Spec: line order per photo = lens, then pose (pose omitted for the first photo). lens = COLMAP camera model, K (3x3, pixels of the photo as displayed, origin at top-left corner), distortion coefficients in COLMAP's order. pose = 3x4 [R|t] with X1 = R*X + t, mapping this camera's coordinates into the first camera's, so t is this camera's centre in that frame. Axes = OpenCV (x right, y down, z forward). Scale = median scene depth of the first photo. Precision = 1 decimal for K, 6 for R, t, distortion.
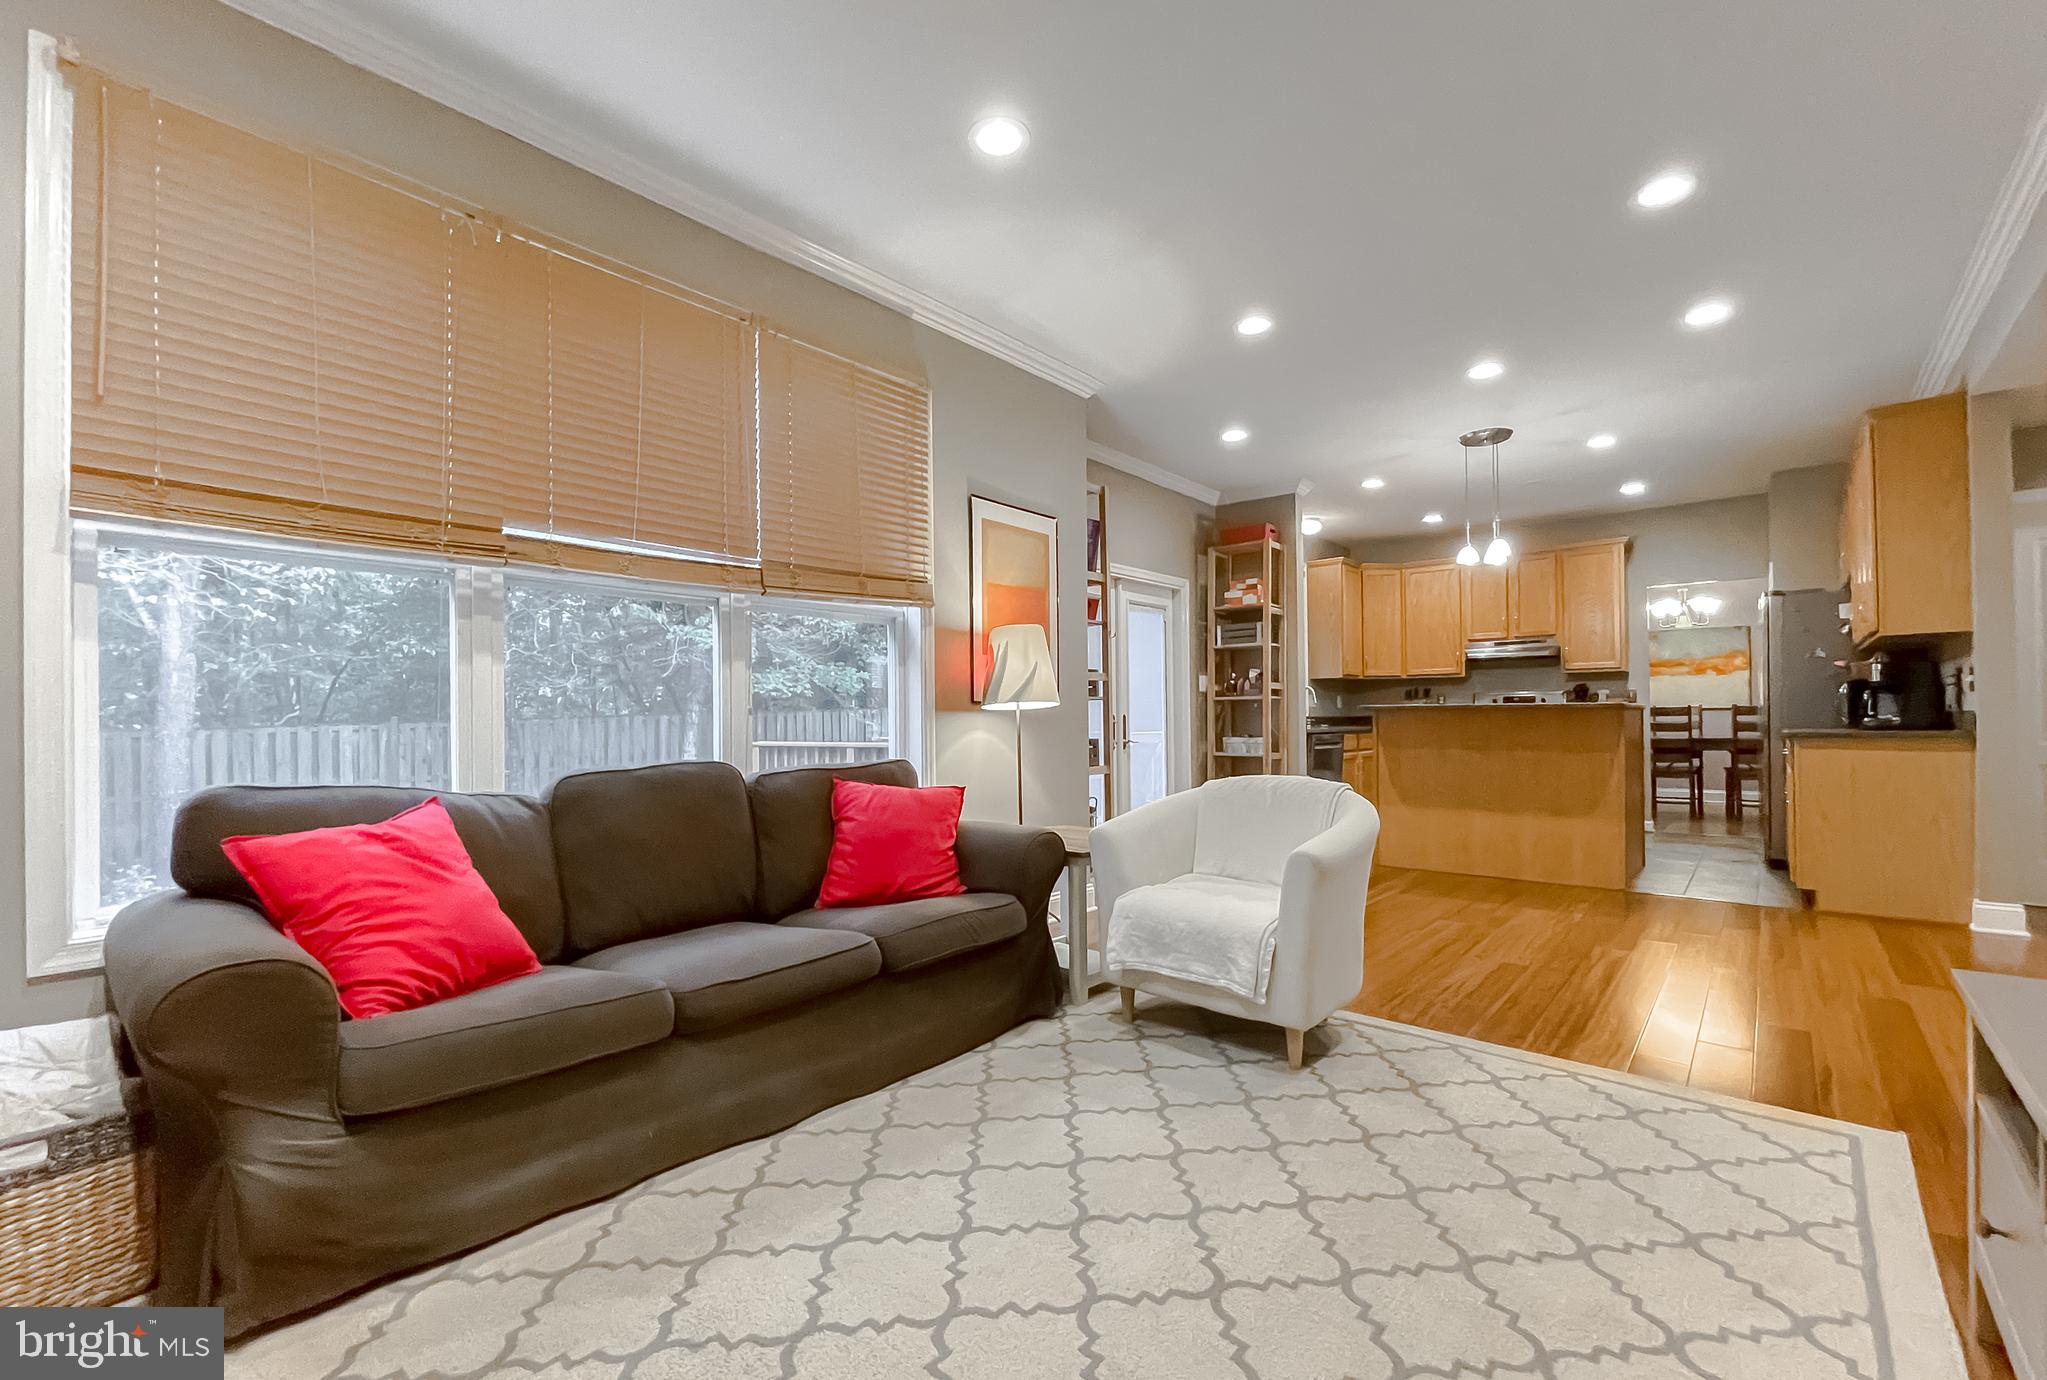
lens RADIAL K [[843.5, 0, 1030.8], [0, 843.5, 716.6], [0, 0, 1]] dist [0.001043, 0.000346]
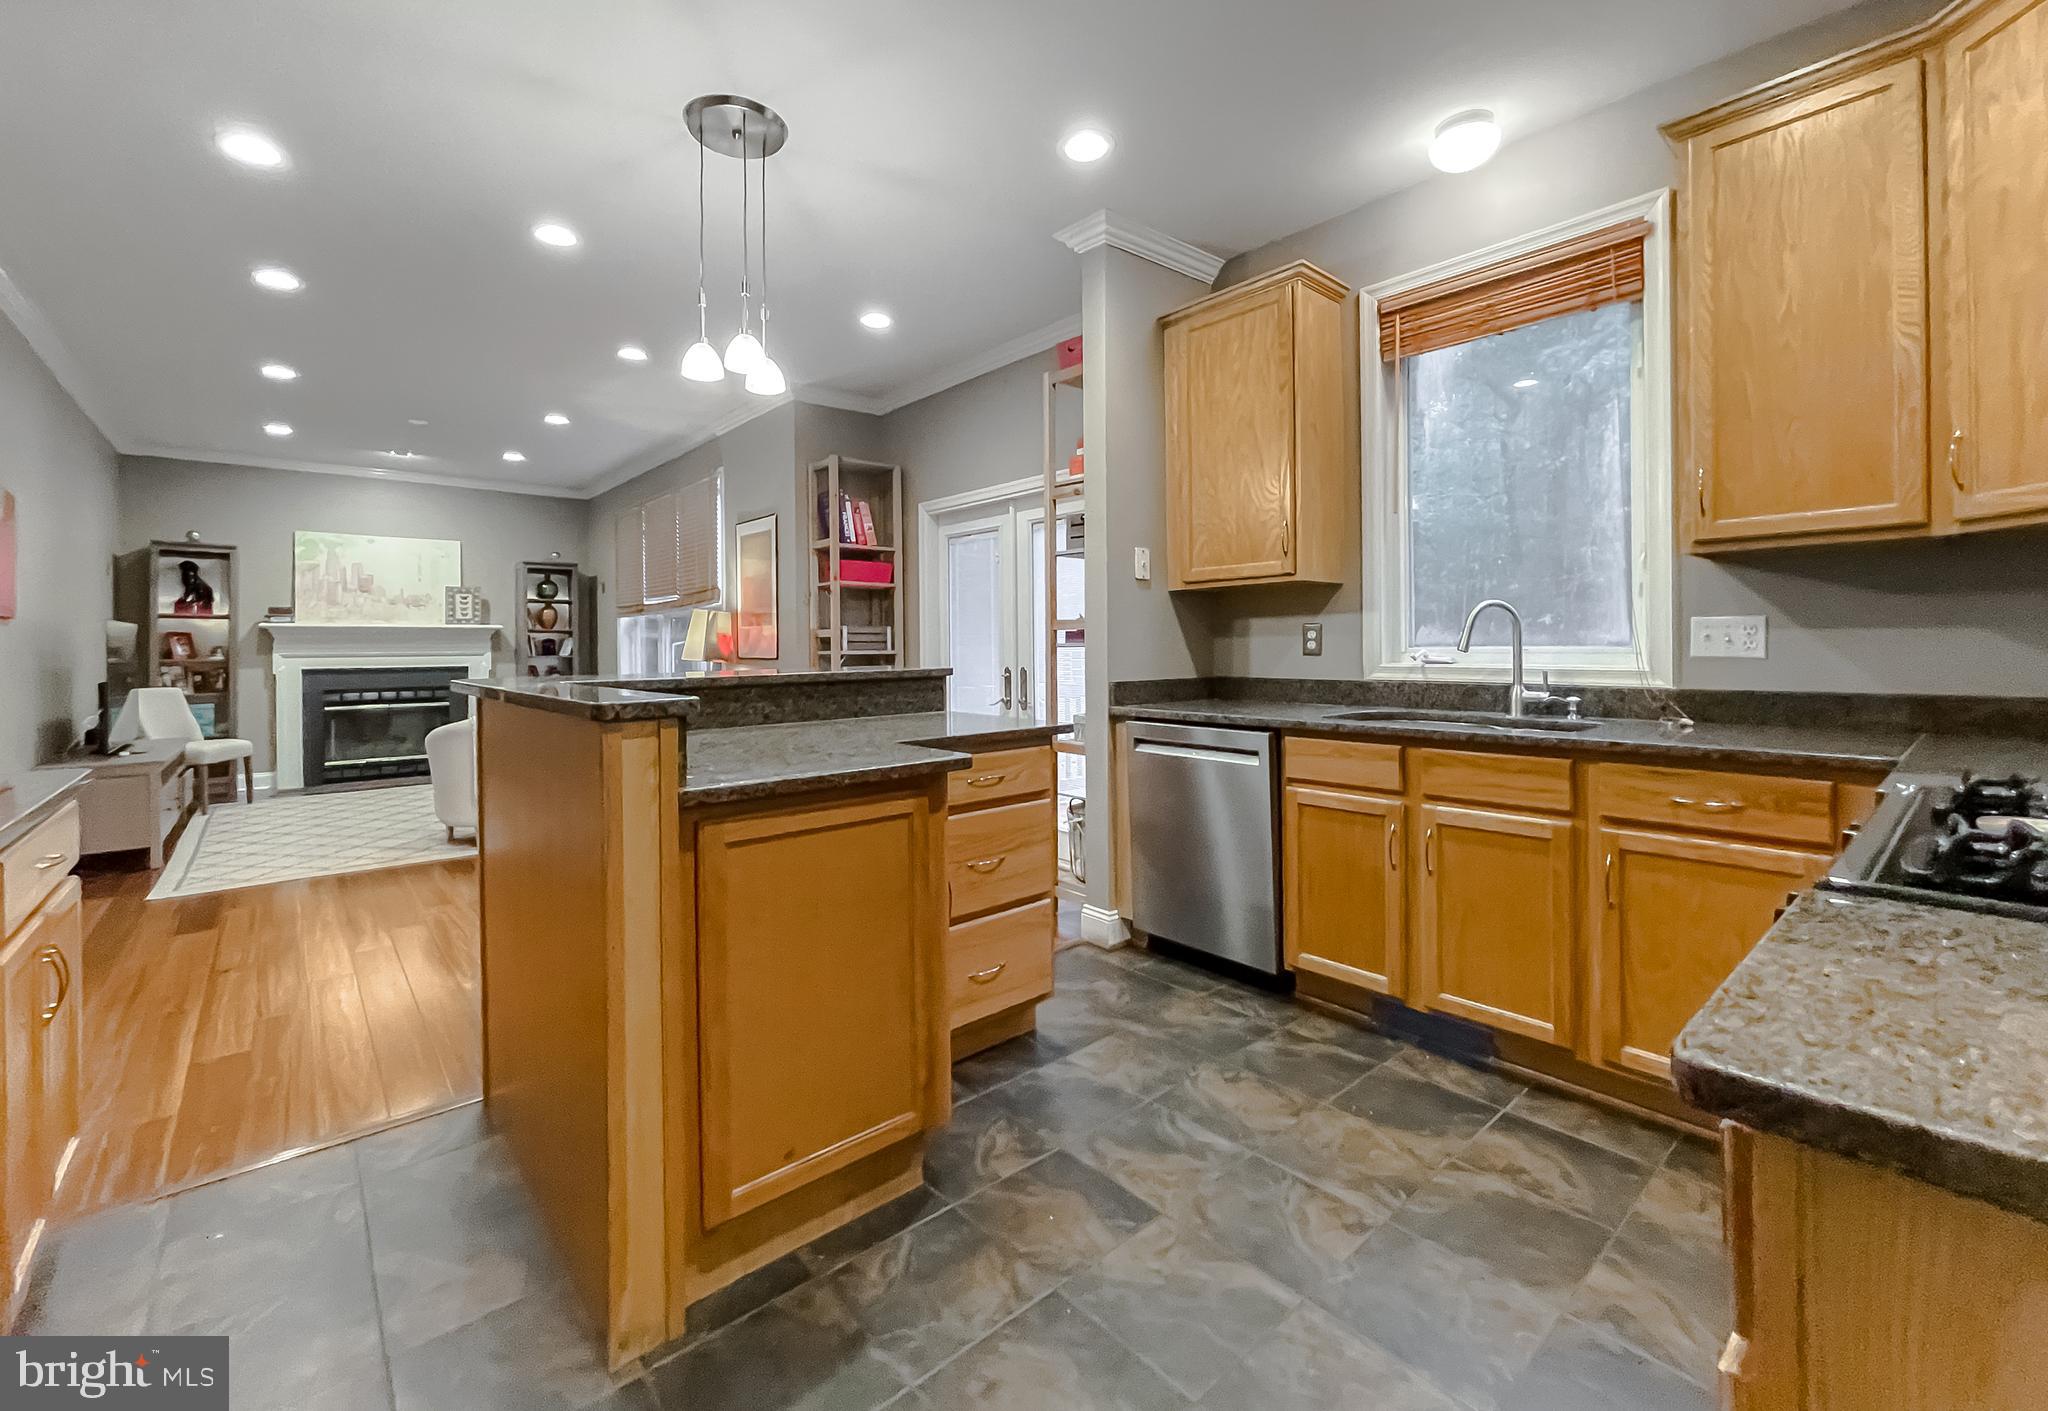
lens RADIAL K [[850.1, 0, 1017.4], [0, 850.1, 649.3], [0, 0, 1]] dist [-0.001784, -0.000186]
pose [[-0.134143, 0.016400, -0.990826, 0.828913], [0.014721, 0.999786, 0.014555, -0.028158], [0.990853, -0.012634, -0.134356, 1.007762]]
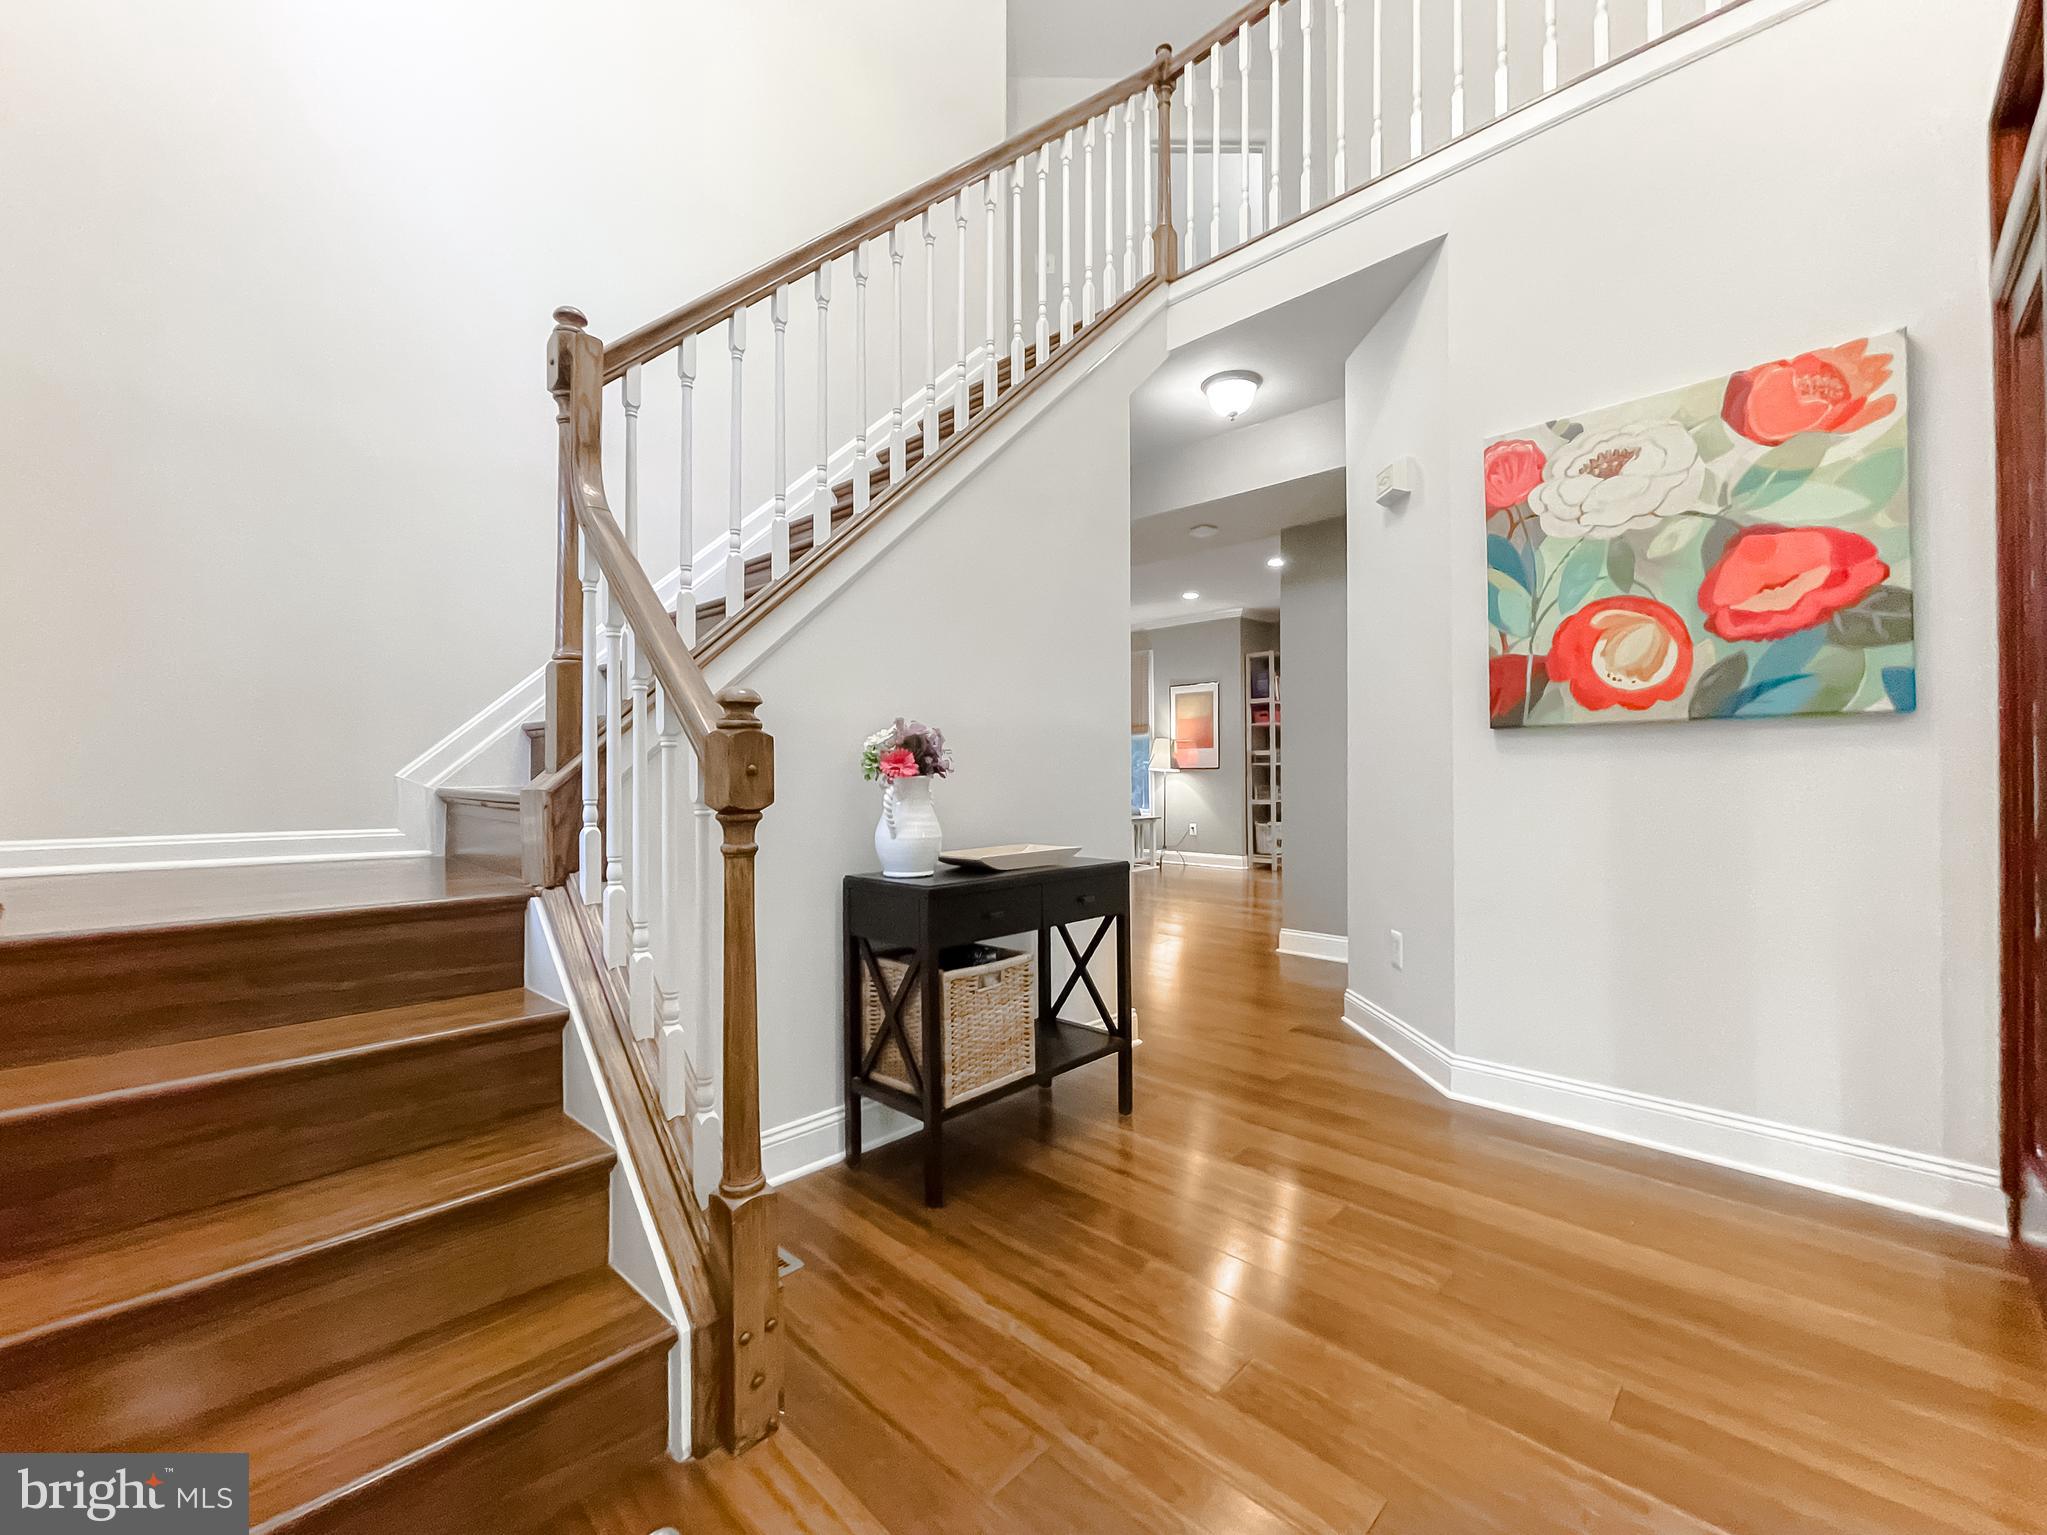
lens RADIAL K [[856.3, 0, 1013.1], [0, 856.3, 774.7], [0, 0, 1]] dist [-0.025822, 0.018273]
pose [[-0.053855, 0.007157, -0.998523, 1.468047], [0.007883, 0.999946, 0.006742, -0.011477], [0.998518, -0.007508, -0.053908, 0.389342]]
